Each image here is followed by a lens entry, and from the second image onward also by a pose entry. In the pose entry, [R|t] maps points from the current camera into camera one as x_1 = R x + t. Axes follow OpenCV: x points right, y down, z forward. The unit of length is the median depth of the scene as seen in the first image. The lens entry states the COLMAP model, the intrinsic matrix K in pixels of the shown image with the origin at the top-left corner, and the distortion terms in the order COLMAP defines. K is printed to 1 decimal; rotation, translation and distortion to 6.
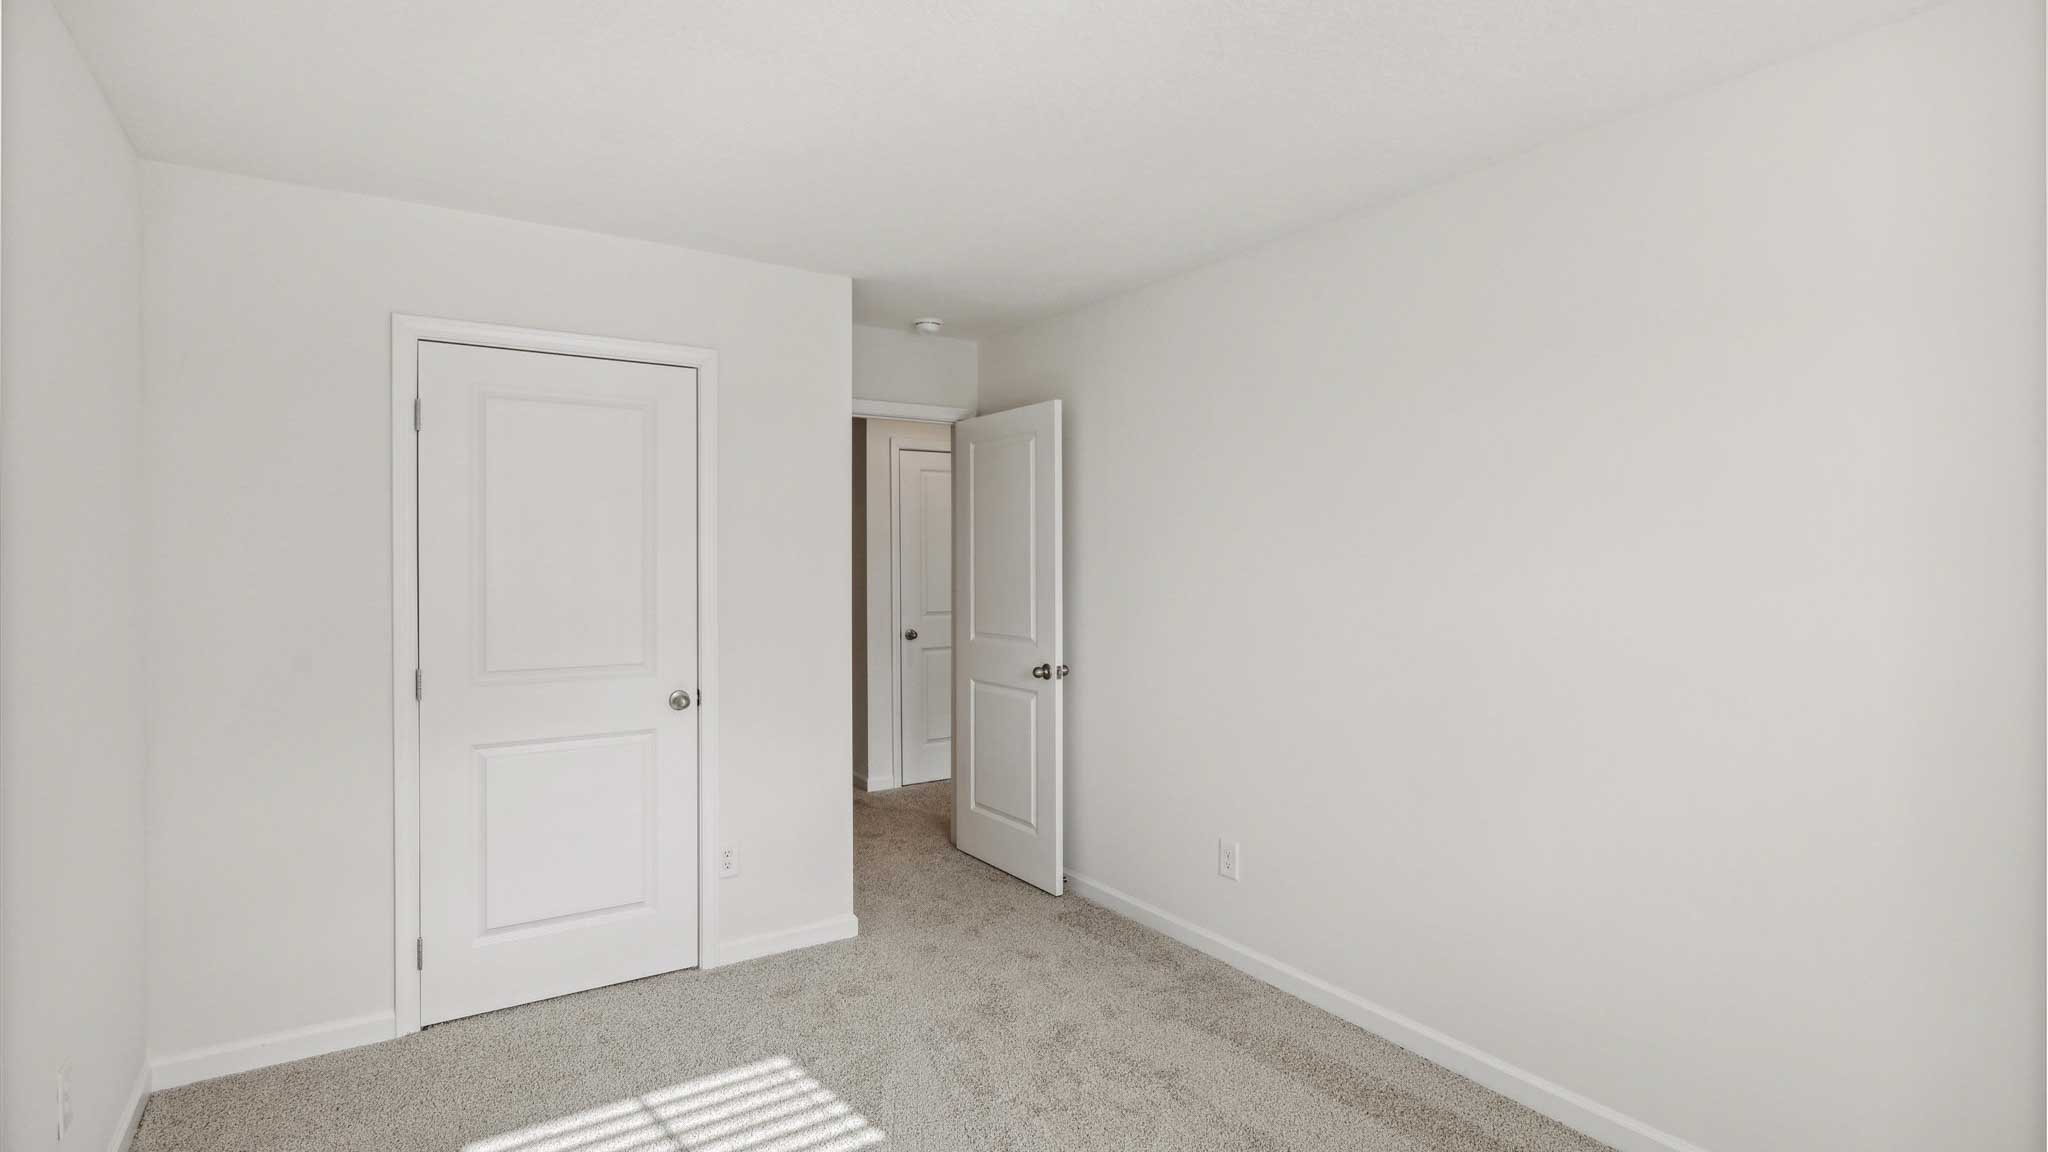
lens RADIAL K [[987.0, 0, 1025.8], [0, 987.0, 551.6], [0, 0, 1]] dist [-0.000559, 0.000190]
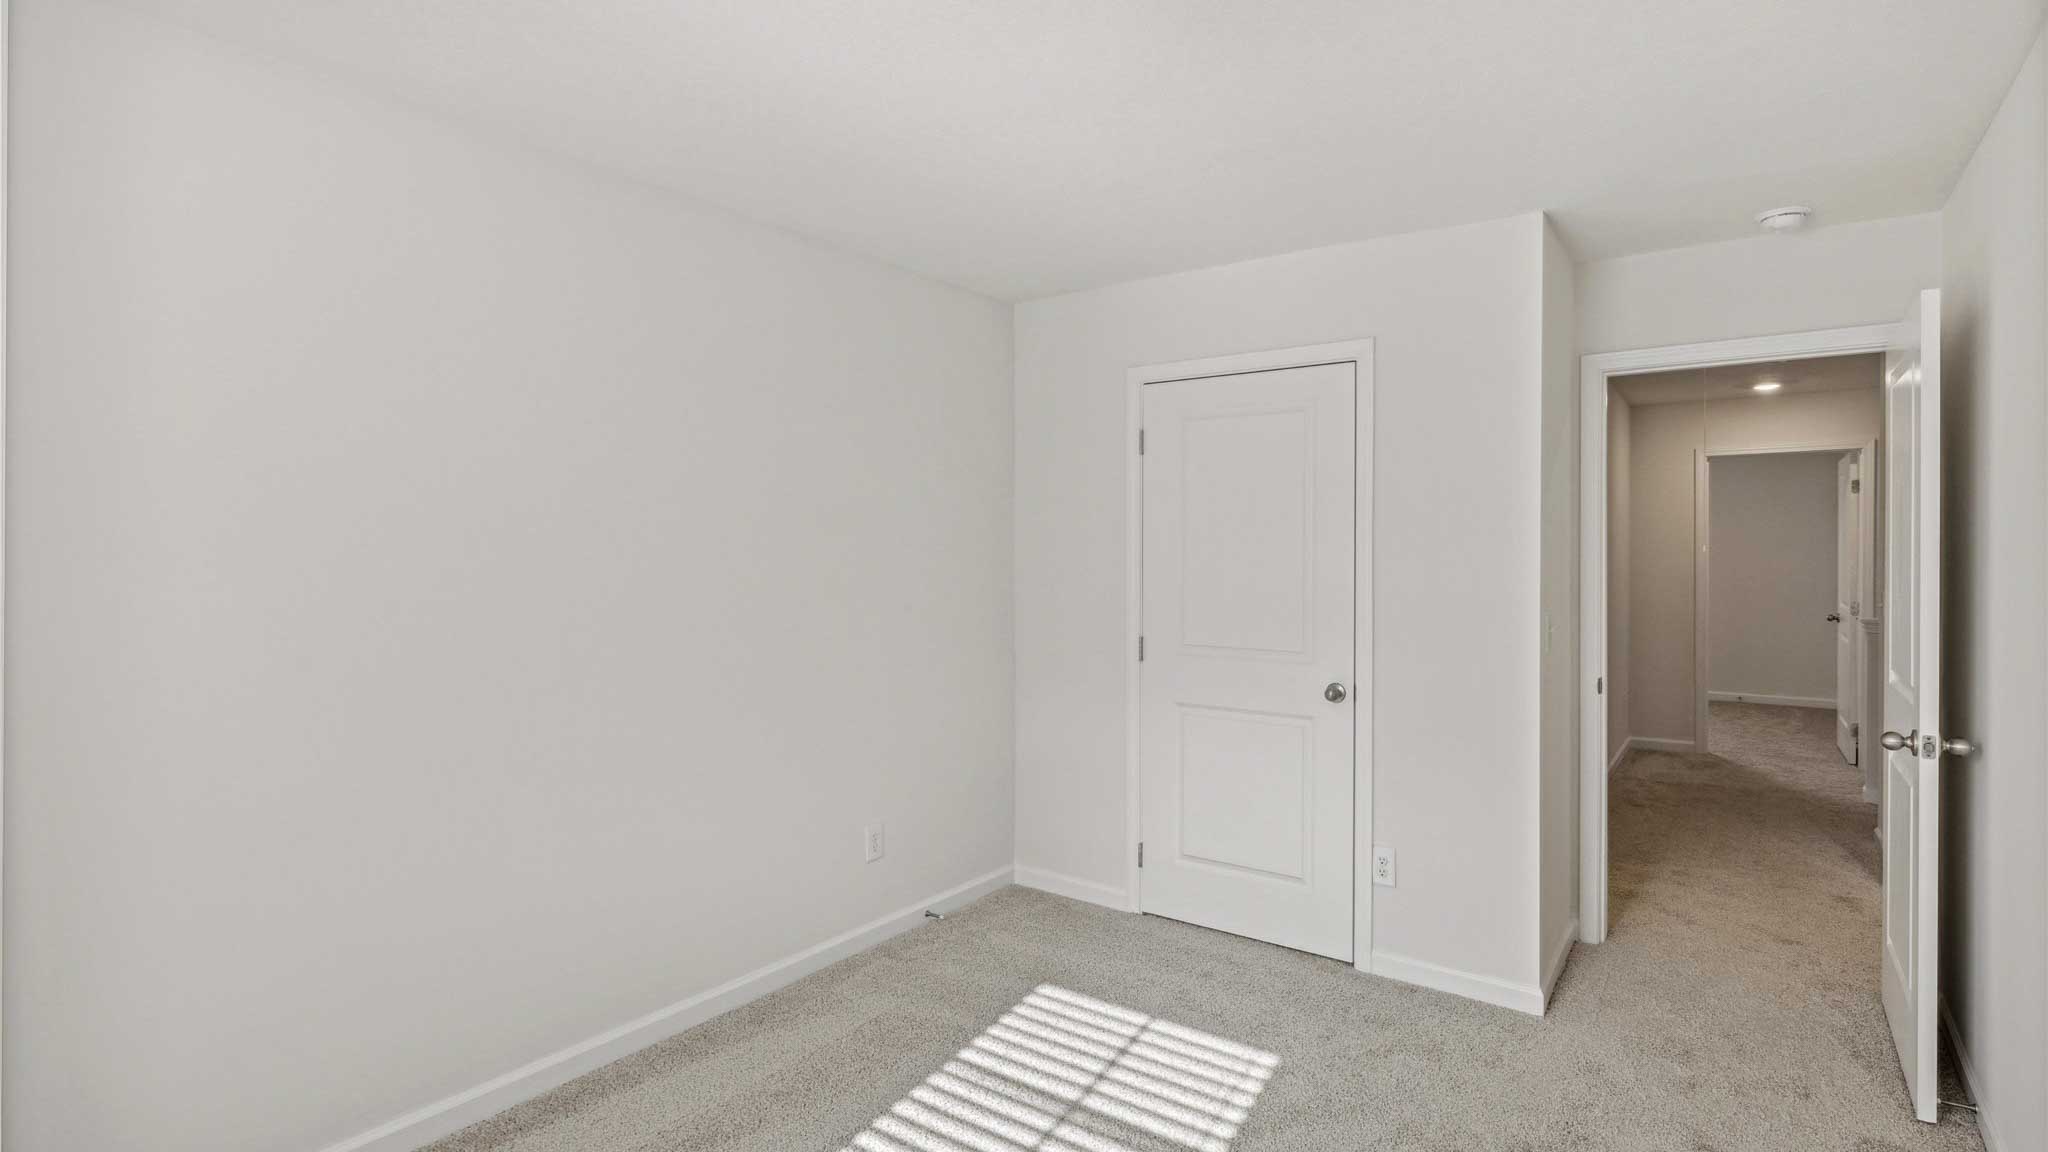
lens RADIAL K [[987.0, 0, 1025.8], [0, 987.0, 551.6], [0, 0, 1]] dist [-0.000559, 0.000190]
pose [[0.357302, -0.000730, -0.933988, 0.547021], [-0.000548, 0.999999, -0.000991, 0.008328], [0.933989, 0.000866, 0.357302, 0.389543]]
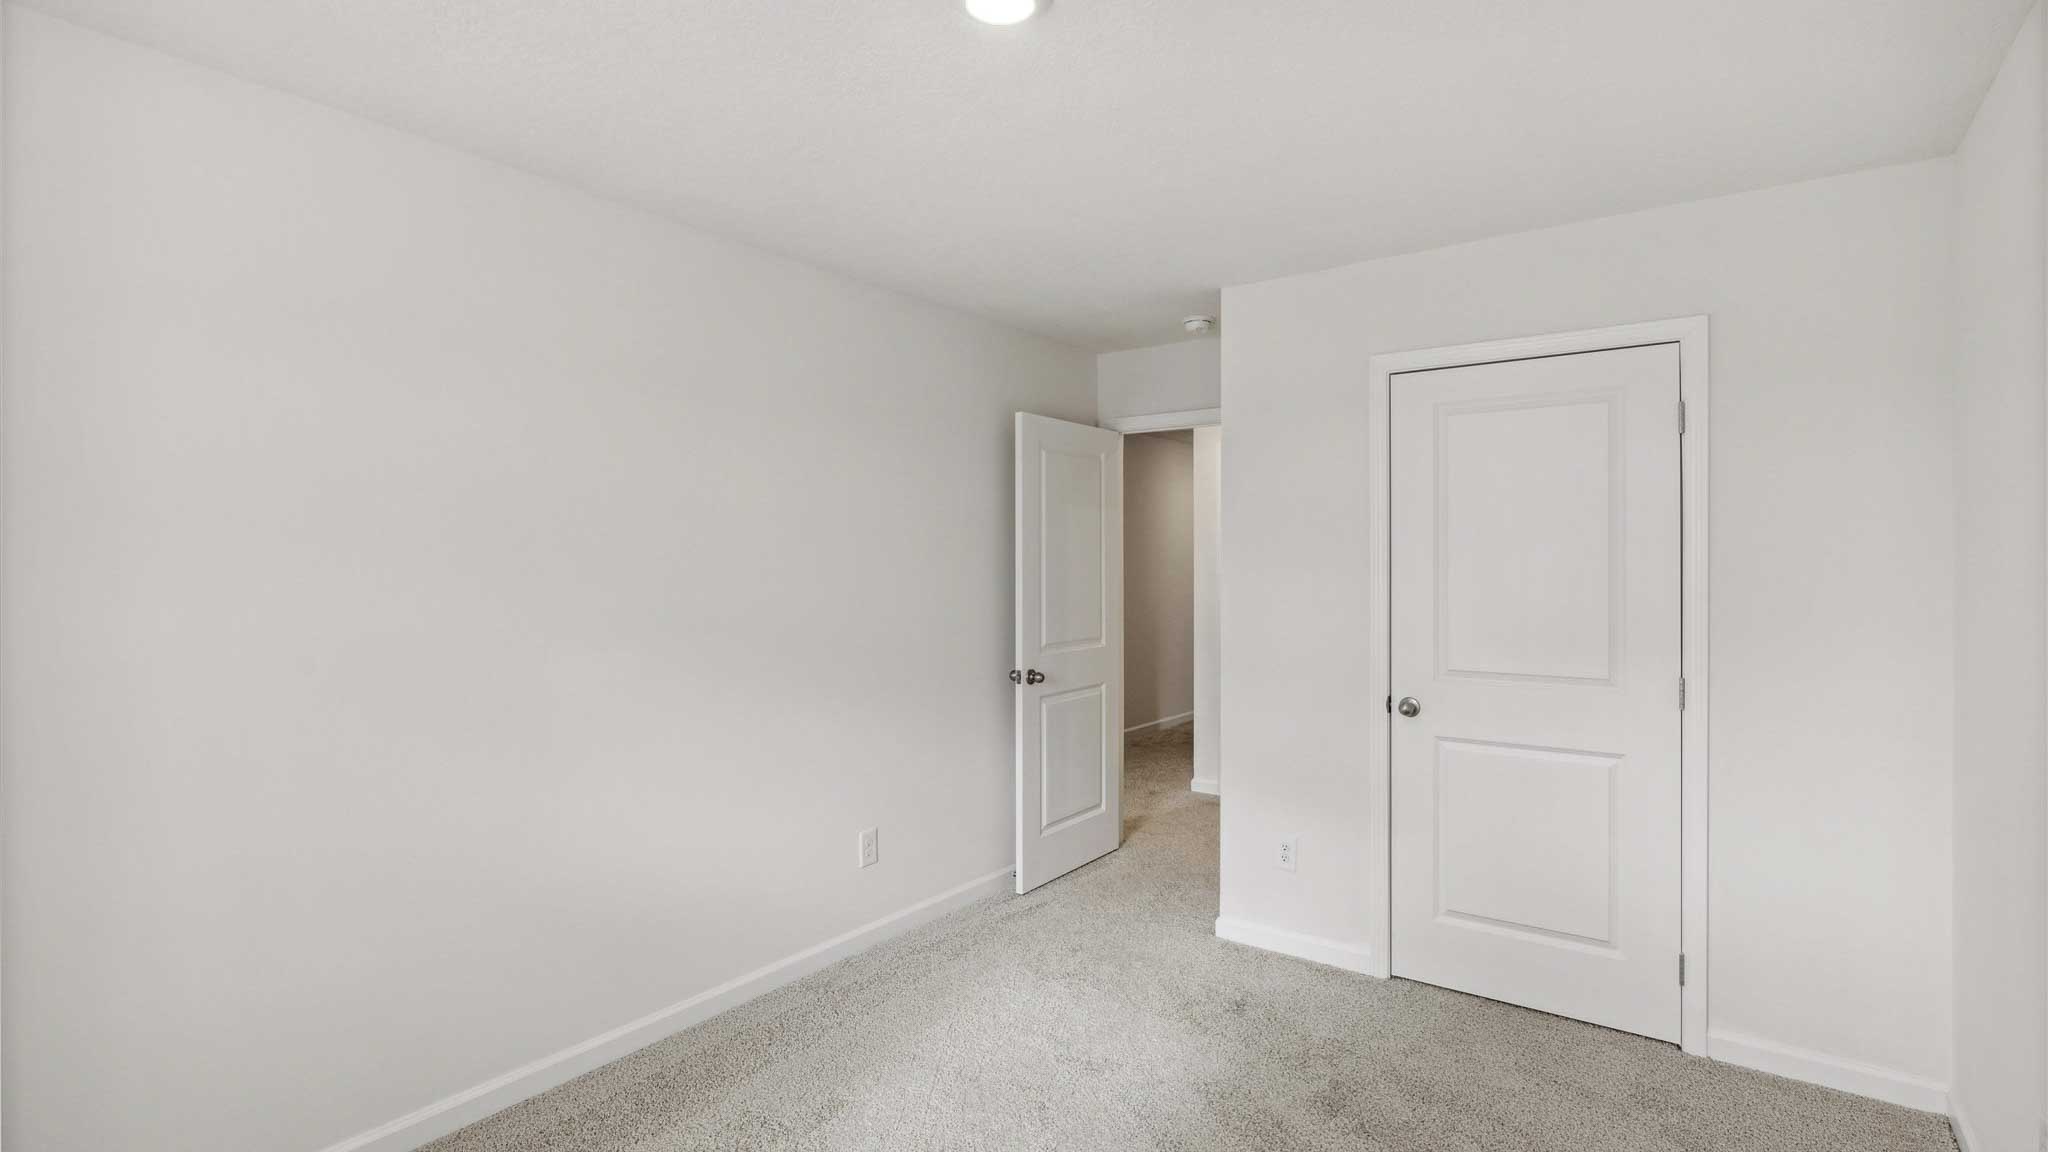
lens RADIAL K [[951.5, 0, 1022.3], [0, 951.5, 556.1], [0, 0, 1]] dist [0.011443, 0.000078]
pose [[0.364799, -0.008908, -0.931044, 0.264107], [0.002253, 0.999960, -0.008684, 0.006658], [0.931084, 0.001070, 0.364804, 0.196626]]
